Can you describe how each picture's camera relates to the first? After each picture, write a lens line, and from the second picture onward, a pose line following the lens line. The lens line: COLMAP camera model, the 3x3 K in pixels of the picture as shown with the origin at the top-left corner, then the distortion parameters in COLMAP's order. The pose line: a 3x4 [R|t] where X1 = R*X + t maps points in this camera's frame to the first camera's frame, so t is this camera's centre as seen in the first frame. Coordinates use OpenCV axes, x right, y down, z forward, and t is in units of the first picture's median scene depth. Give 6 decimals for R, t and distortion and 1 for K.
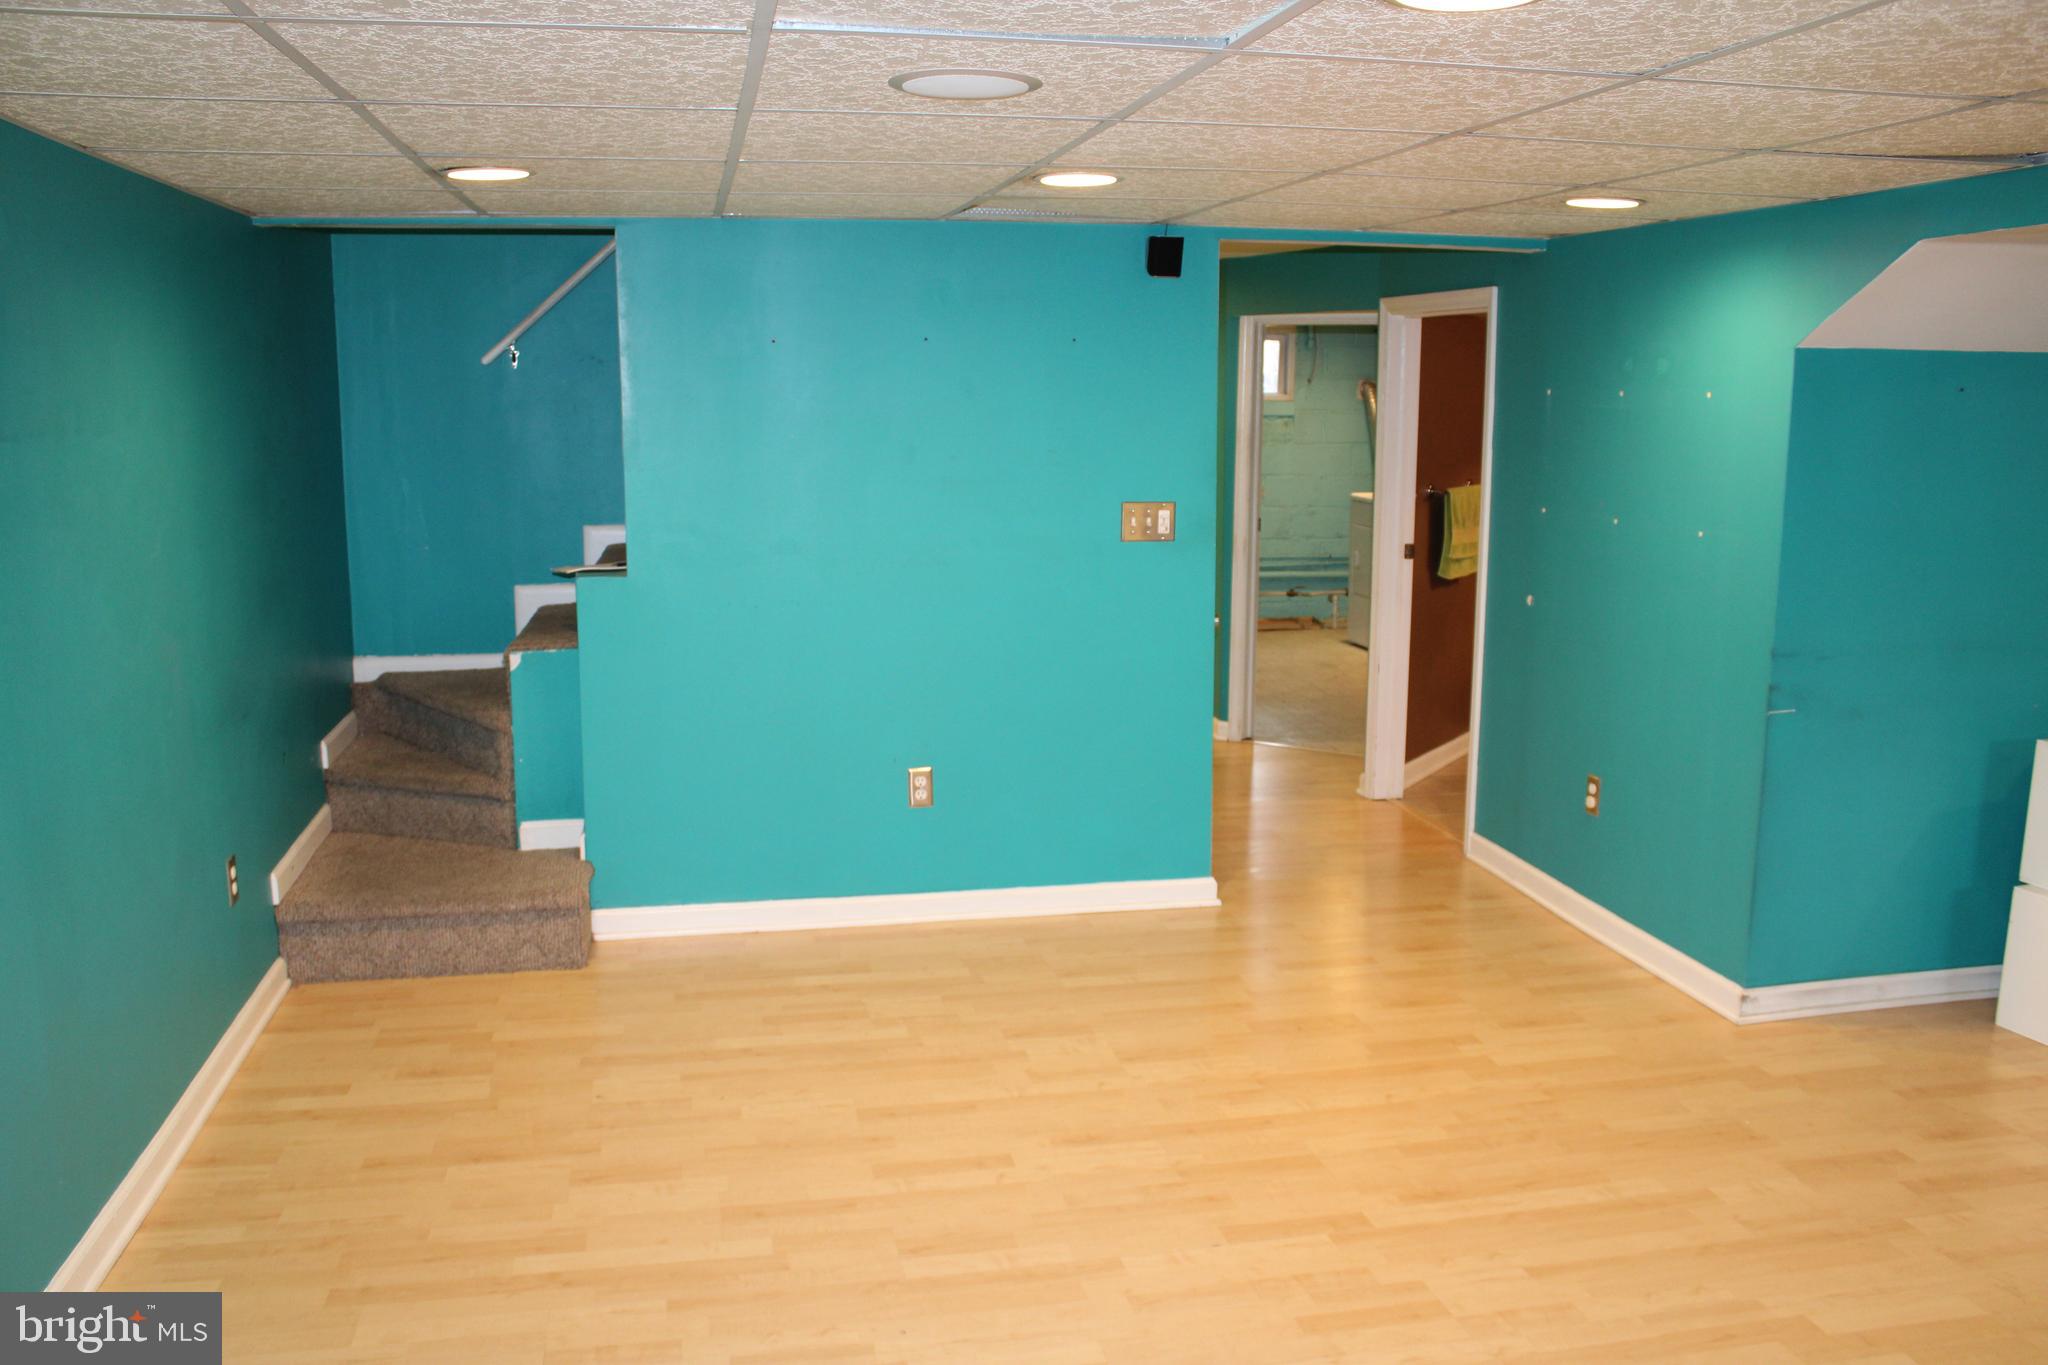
lens RADIAL K [[1722.1, 0, 1024.0], [0, 1722.1, 682.5], [0, 0, 1]] dist [-0.167574, 0.148014]
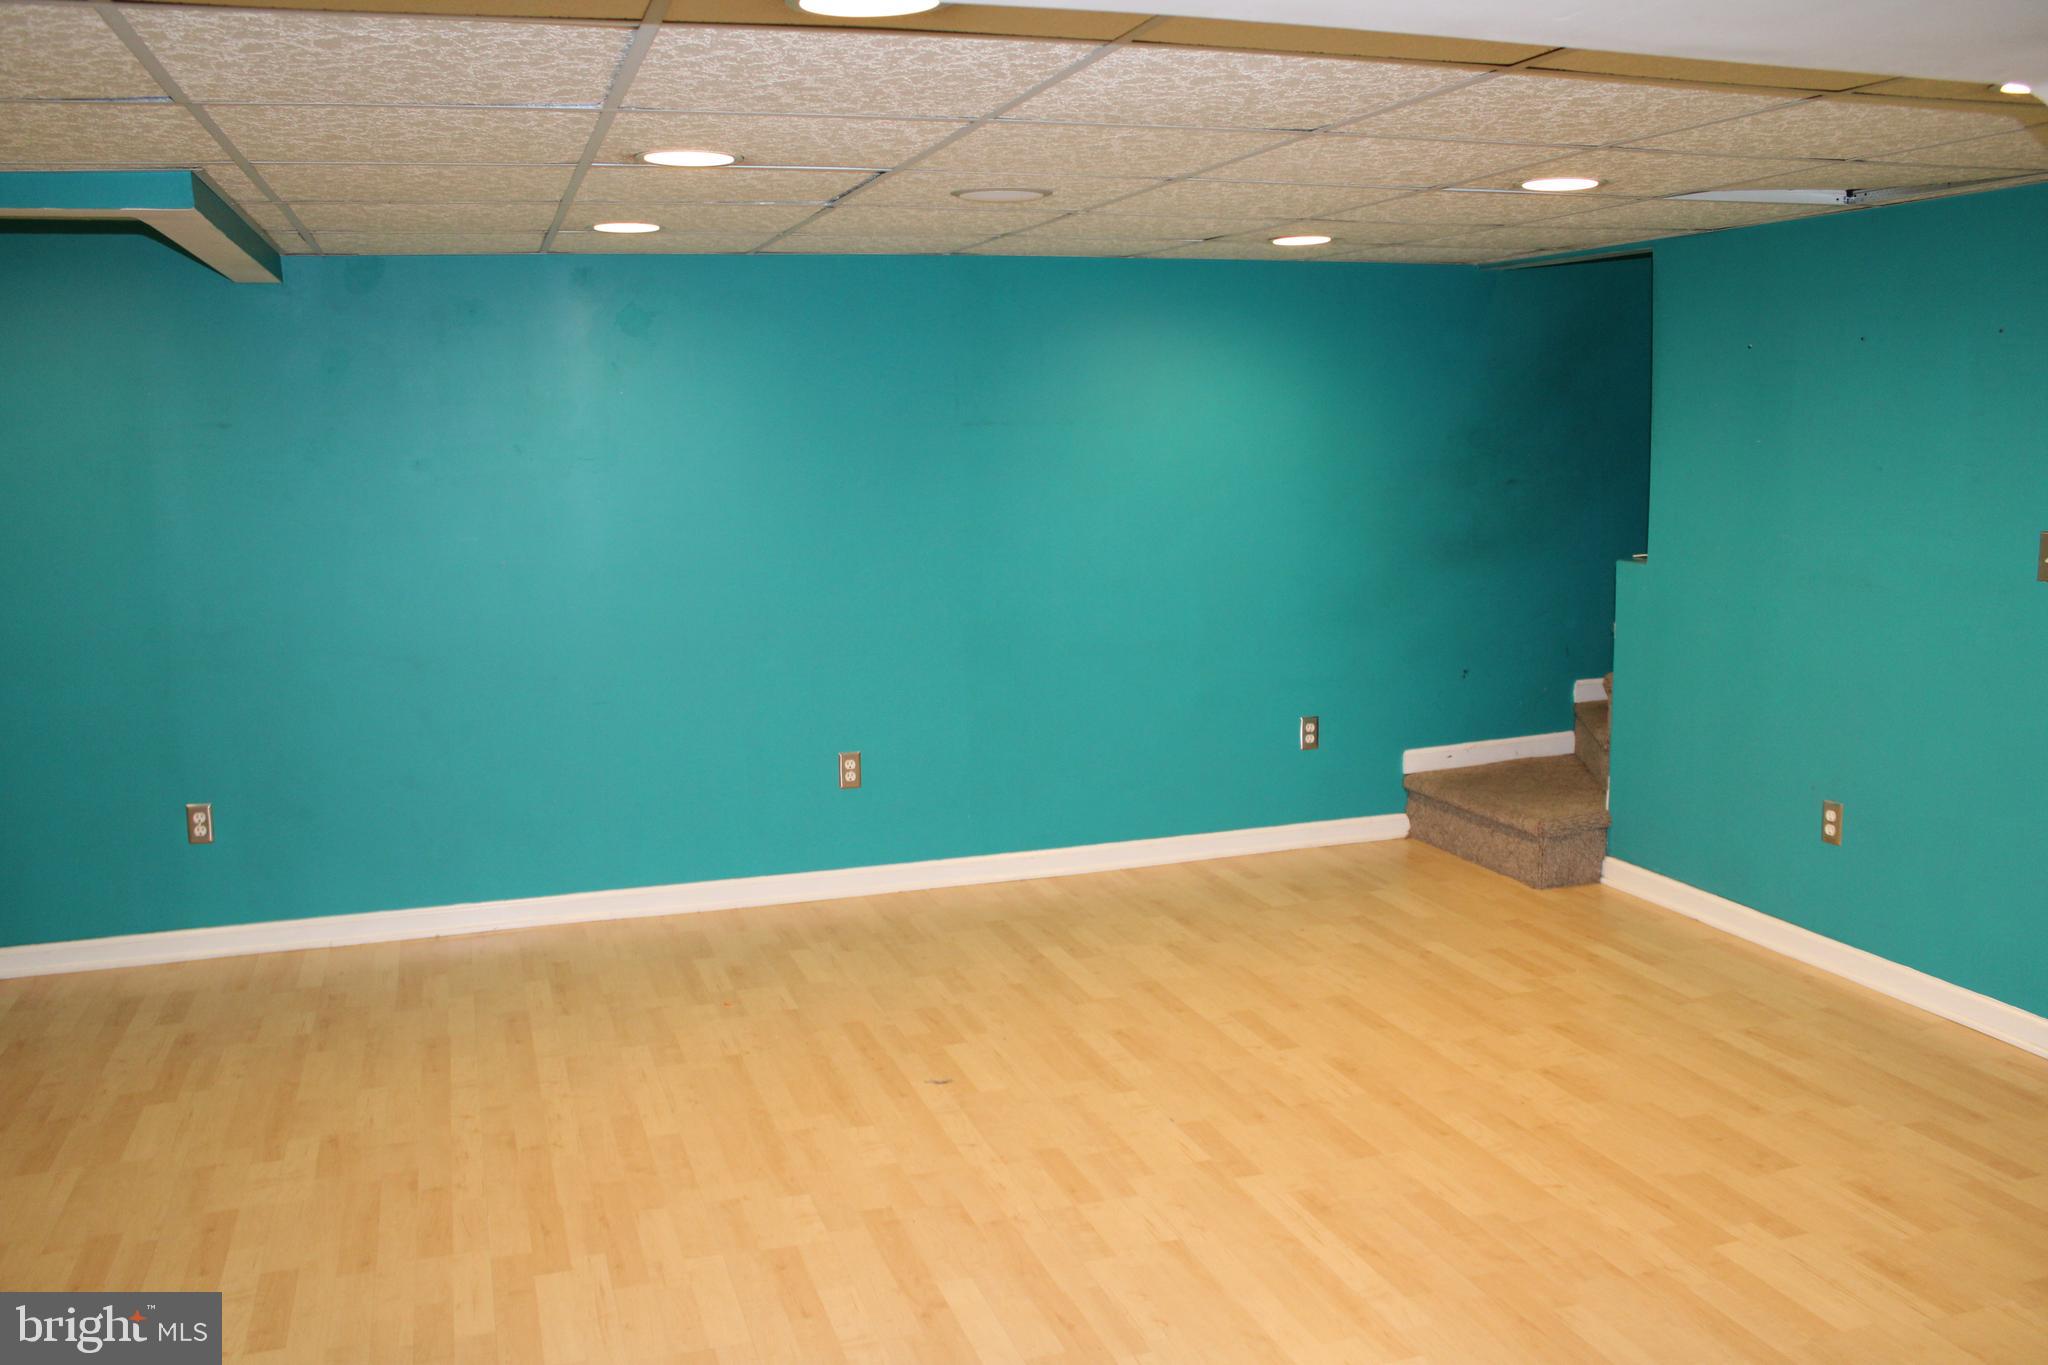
lens RADIAL K [[1722.1, 0, 1024.0], [0, 1722.1, 682.5], [0, 0, 1]] dist [-0.167574, 0.148014]
pose [[0.128131, 0.149769, -0.980383, 0.970493], [-0.153099, 0.979669, 0.129650, -0.081271], [0.979869, 0.133483, 0.148456, 0.547541]]
